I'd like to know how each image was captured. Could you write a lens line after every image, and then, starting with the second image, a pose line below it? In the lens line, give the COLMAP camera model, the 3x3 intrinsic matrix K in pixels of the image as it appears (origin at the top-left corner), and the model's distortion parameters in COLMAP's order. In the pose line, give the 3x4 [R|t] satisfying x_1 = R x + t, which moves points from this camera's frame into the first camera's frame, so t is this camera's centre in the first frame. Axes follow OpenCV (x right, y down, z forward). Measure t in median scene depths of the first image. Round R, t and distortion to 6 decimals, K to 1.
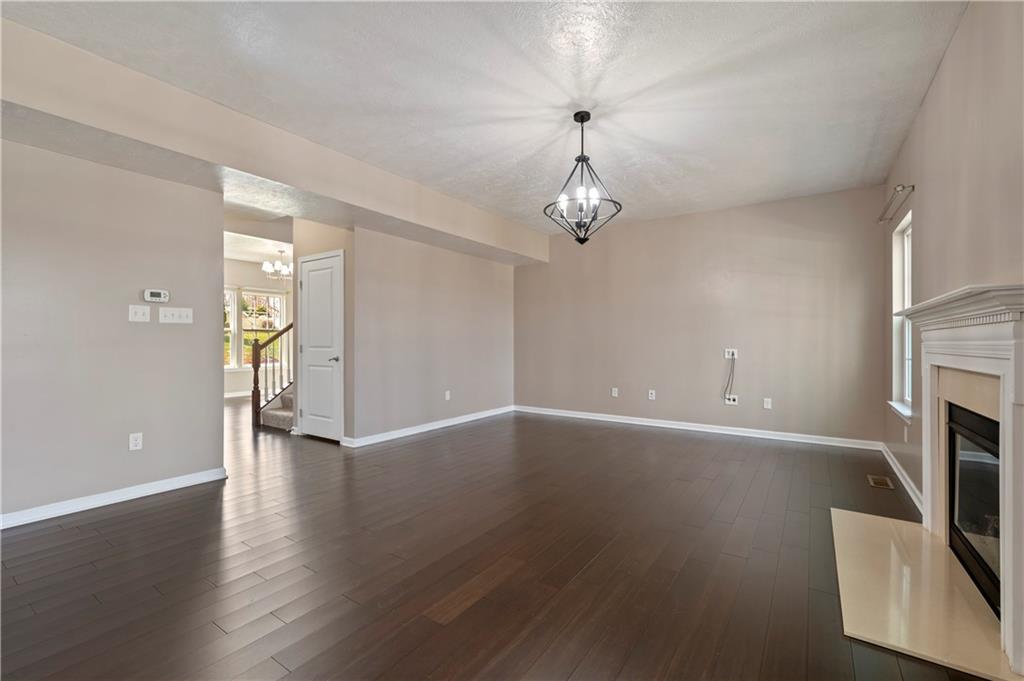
lens RADIAL K [[438.7, 0, 512.0], [0, 438.7, 340.5], [0, 0, 1]] dist [0.000509, 0.000242]
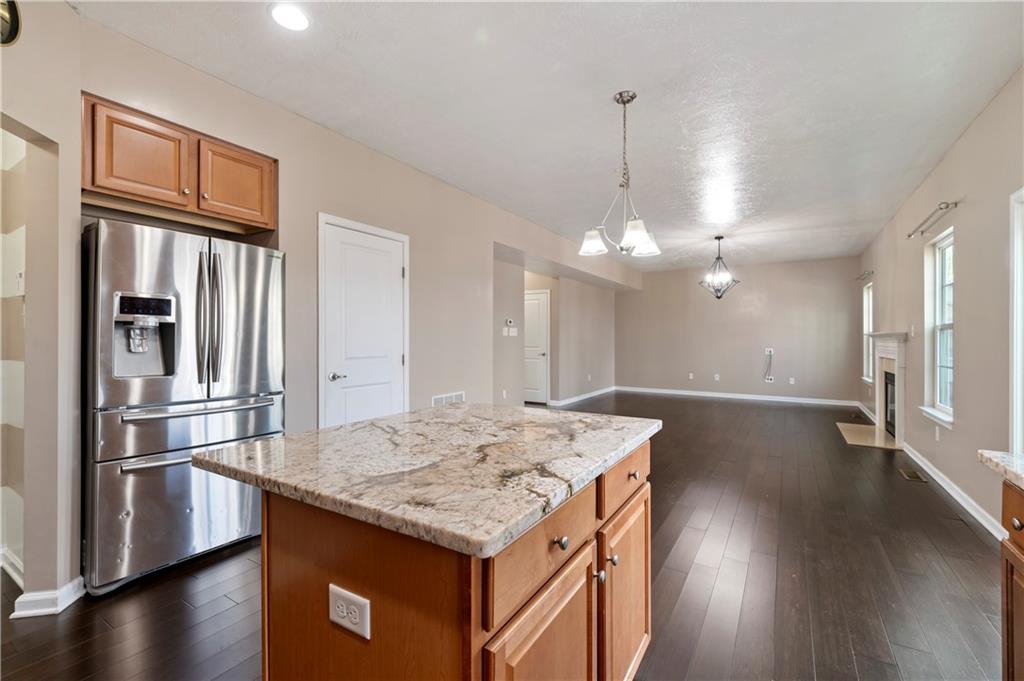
lens RADIAL K [[439.0, 0, 512.0], [0, 439.0, 340.5], [0, 0, 1]] dist [0.003582, 0.000338]
pose [[0.999281, 0.002991, 0.037789, -0.789464], [-0.003232, 0.999975, 0.006301, -0.028556], [-0.037769, -0.006418, 0.999266, -0.918577]]
